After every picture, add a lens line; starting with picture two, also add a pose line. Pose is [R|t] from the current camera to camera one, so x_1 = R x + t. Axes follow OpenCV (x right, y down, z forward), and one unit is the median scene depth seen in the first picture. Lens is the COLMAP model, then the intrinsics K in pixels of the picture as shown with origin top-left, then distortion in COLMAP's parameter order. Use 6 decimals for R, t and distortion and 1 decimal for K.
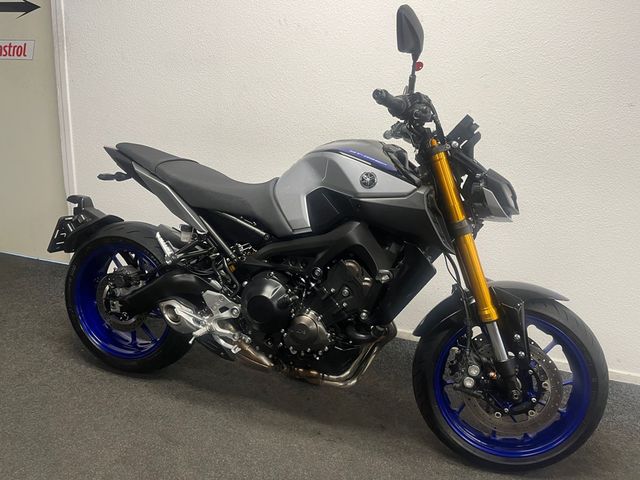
lens RADIAL K [[483.9, 0, 320.3], [0, 483.9, 242.5], [0, 0, 1]] dist [0.100707, -0.147643]
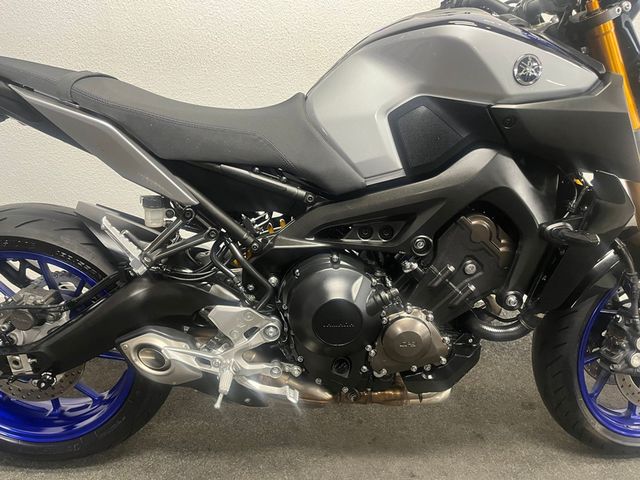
lens RADIAL K [[483.9, 0, 320.3], [0, 483.9, 242.5], [0, 0, 1]] dist [0.100707, -0.147643]
pose [[0.935648, -0.167644, 0.310578, -0.288692], [0.132460, 0.982459, 0.131261, -0.032935], [-0.327135, -0.081675, 0.941441, 0.444127]]
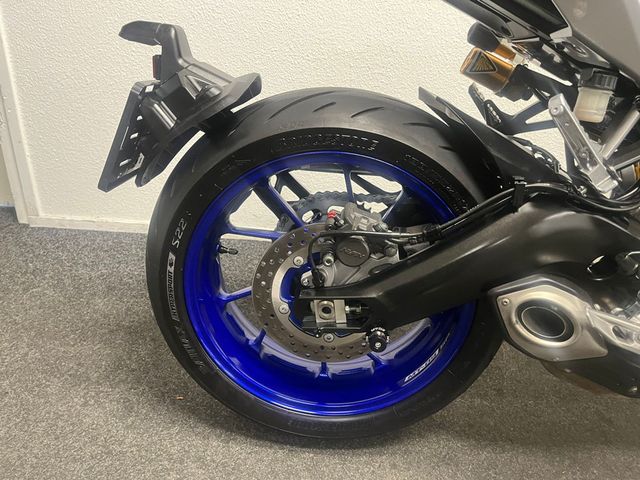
lens RADIAL K [[483.9, 0, 320.3], [0, 483.9, 242.5], [0, 0, 1]] dist [0.100707, -0.147643]
pose [[0.964926, -0.128233, 0.229072, -0.576956], [0.079742, 0.974524, 0.209631, -0.006560], [-0.250118, -0.184011, 0.950569, 0.731959]]
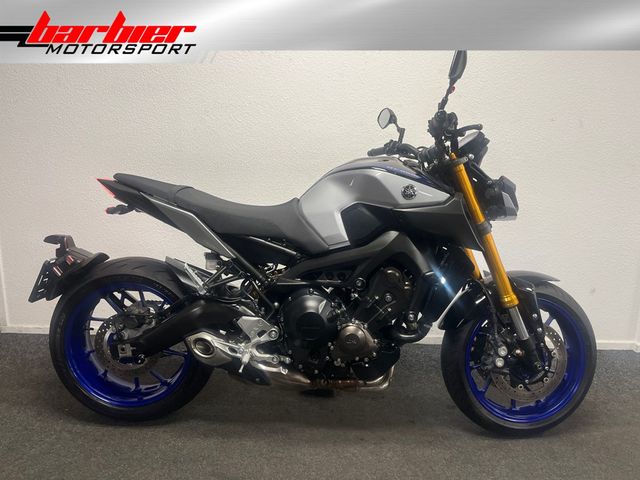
lens RADIAL K [[483.9, 0, 320.3], [0, 483.9, 242.5], [0, 0, 1]] dist [0.100707, -0.147643]
pose [[0.952424, -0.096555, 0.289077, -0.359312], [0.109402, 0.993587, -0.028578, -0.004841], [-0.284464, 0.058844, 0.956879, 0.008116]]
